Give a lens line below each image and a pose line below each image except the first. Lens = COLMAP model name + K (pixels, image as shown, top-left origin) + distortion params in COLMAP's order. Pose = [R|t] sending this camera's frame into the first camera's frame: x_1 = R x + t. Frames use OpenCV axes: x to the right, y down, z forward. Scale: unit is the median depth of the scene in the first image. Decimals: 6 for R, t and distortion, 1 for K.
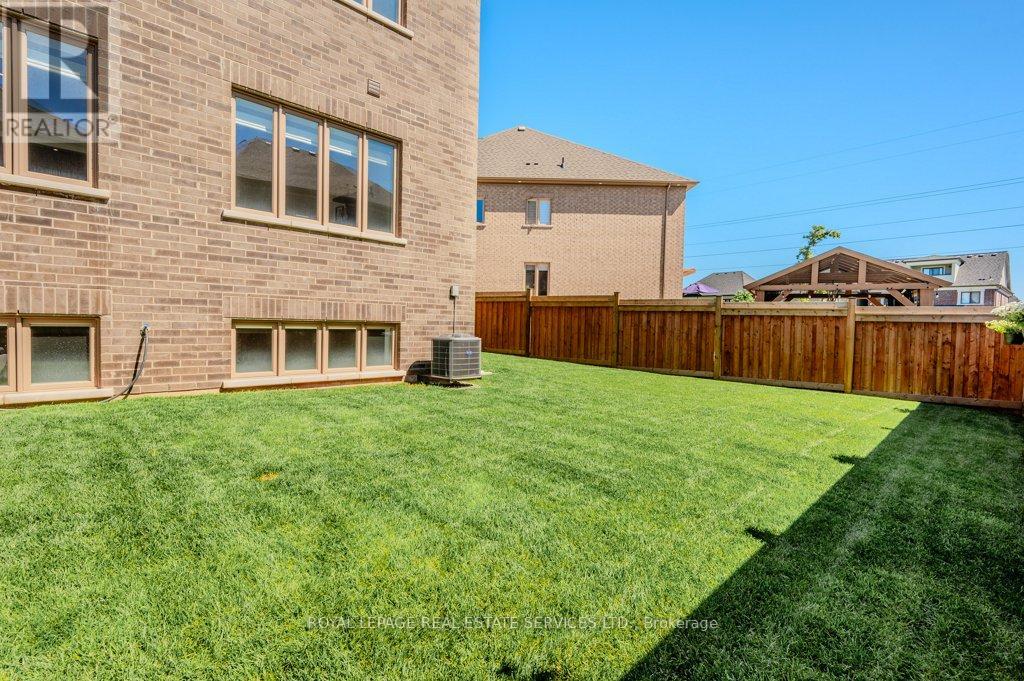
lens RADIAL K [[414.8, 0, 510.5], [0, 414.8, 336.3], [0, 0, 1]] dist [0.000070, -0.000039]
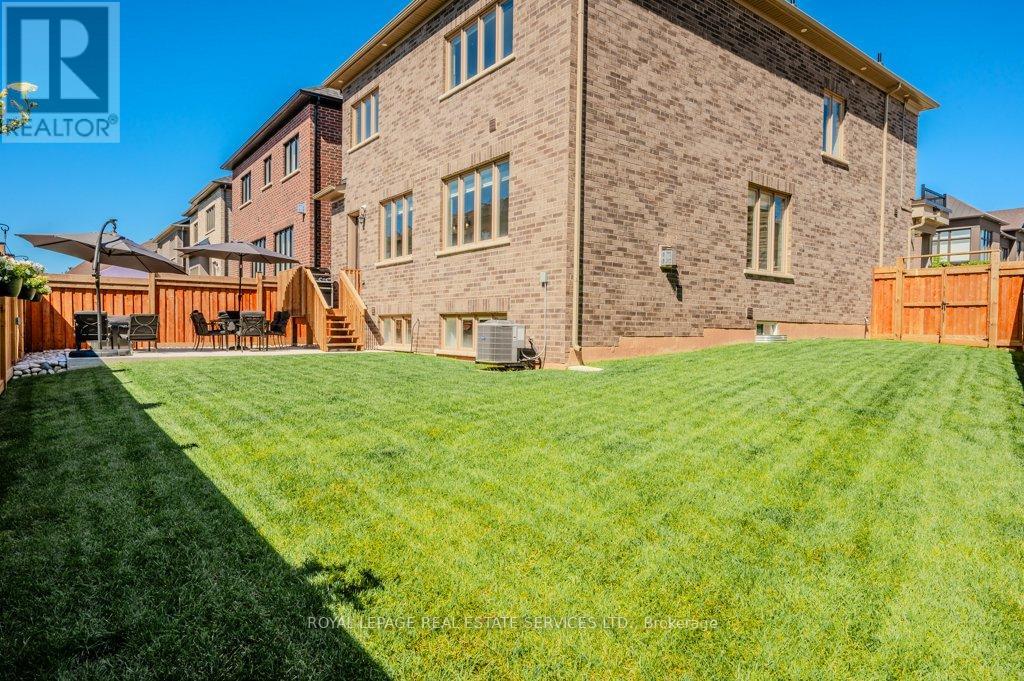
lens RADIAL K [[591.8, 0, 512.2], [0, 591.8, 324.0], [0, 0, 1]] dist [-0.000510, -0.000124]
pose [[-0.061057, -0.018206, -0.997968, 1.375500], [-0.026564, 0.999509, -0.016609, 0.025729], [0.997781, 0.025495, -0.061510, 1.136684]]
